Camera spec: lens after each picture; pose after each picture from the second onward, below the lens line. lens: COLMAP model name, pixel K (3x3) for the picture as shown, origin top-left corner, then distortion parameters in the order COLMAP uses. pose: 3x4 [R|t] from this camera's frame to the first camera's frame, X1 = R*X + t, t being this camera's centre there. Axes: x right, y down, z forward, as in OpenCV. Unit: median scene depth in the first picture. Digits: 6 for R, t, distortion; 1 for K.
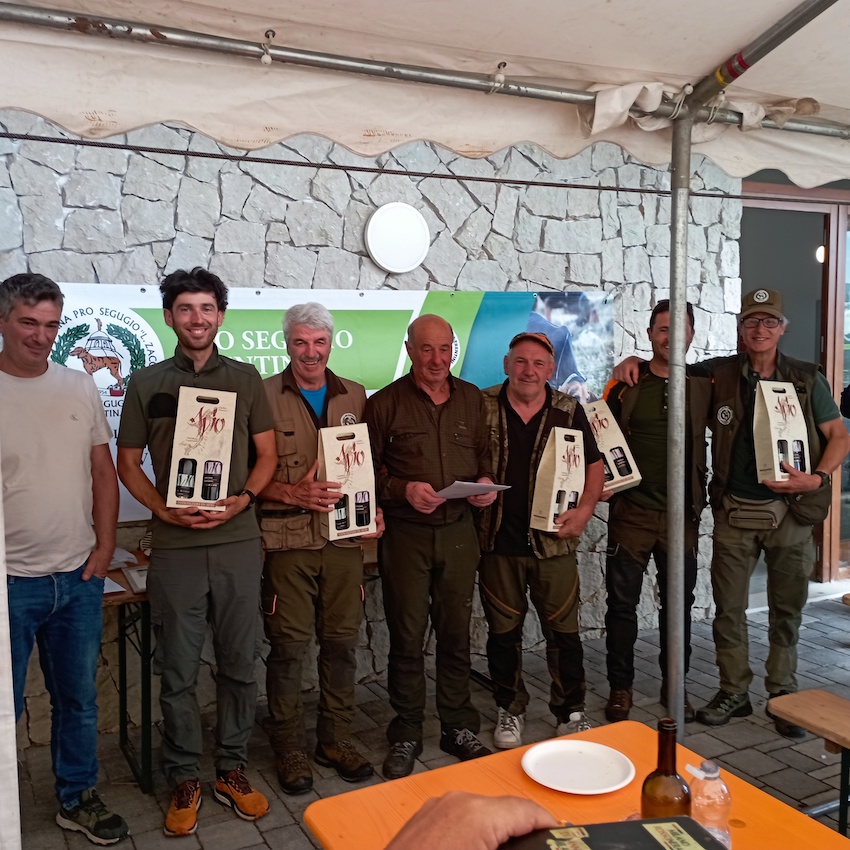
lens RADIAL K [[925.4, 0, 428.2], [0, 925.4, 429.4], [0, 0, 1]] dist [0.046888, 0.000000]
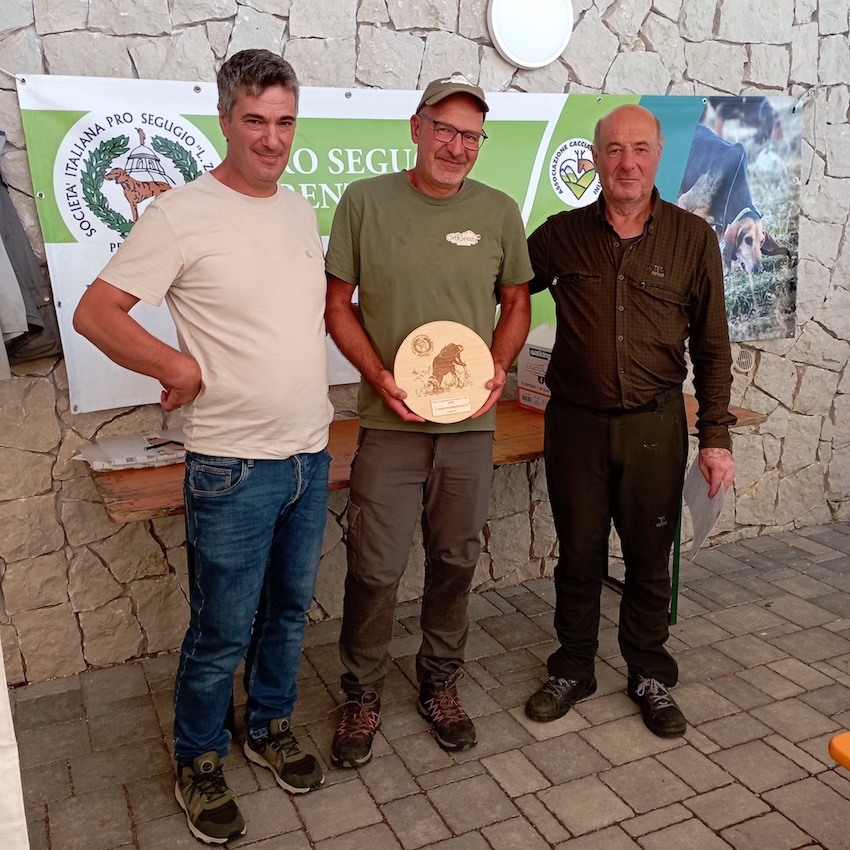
lens RADIAL K [[925.4, 0, 434.8], [0, 925.4, 424.8], [0, 0, 1]] dist [0.046888, 0.000000]
pose [[0.998506, 0.004997, -0.054417, -0.070963], [0.002798, 0.989829, 0.142238, 0.009253], [0.054574, -0.142177, 0.988336, 0.222550]]
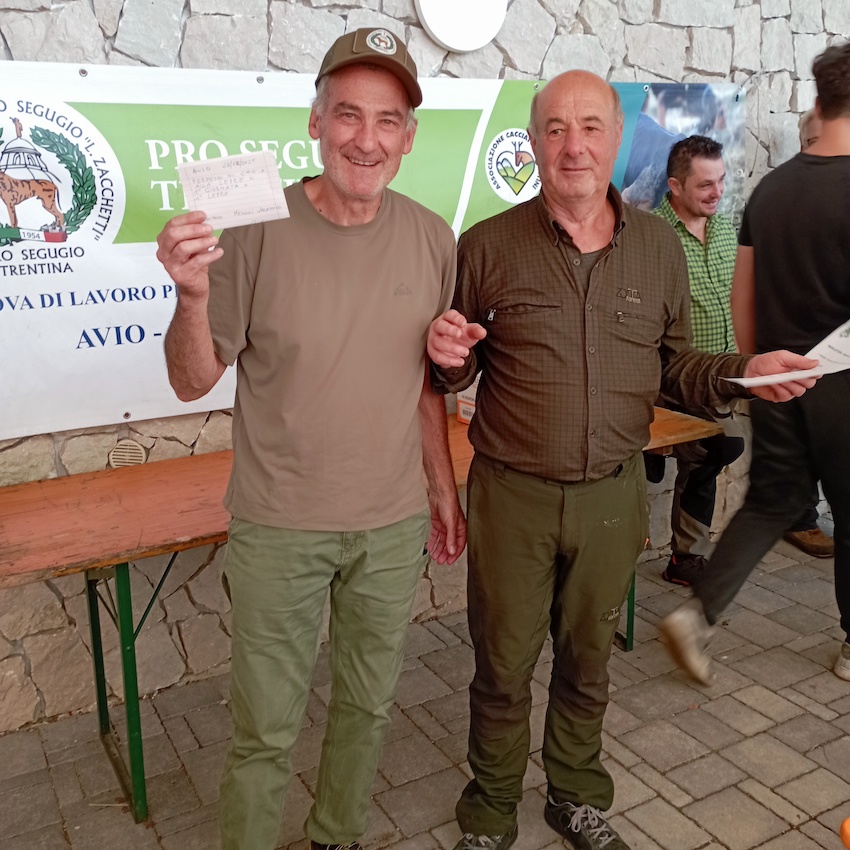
lens RADIAL K [[925.4, 0, 433.2], [0, 925.4, 419.4], [0, 0, 1]] dist [0.046888, 0.000000]
pose [[0.999466, -0.021829, 0.024335, -0.080647], [0.017945, 0.988562, 0.149747, -0.004704], [-0.027325, -0.149230, 0.988425, 0.298505]]
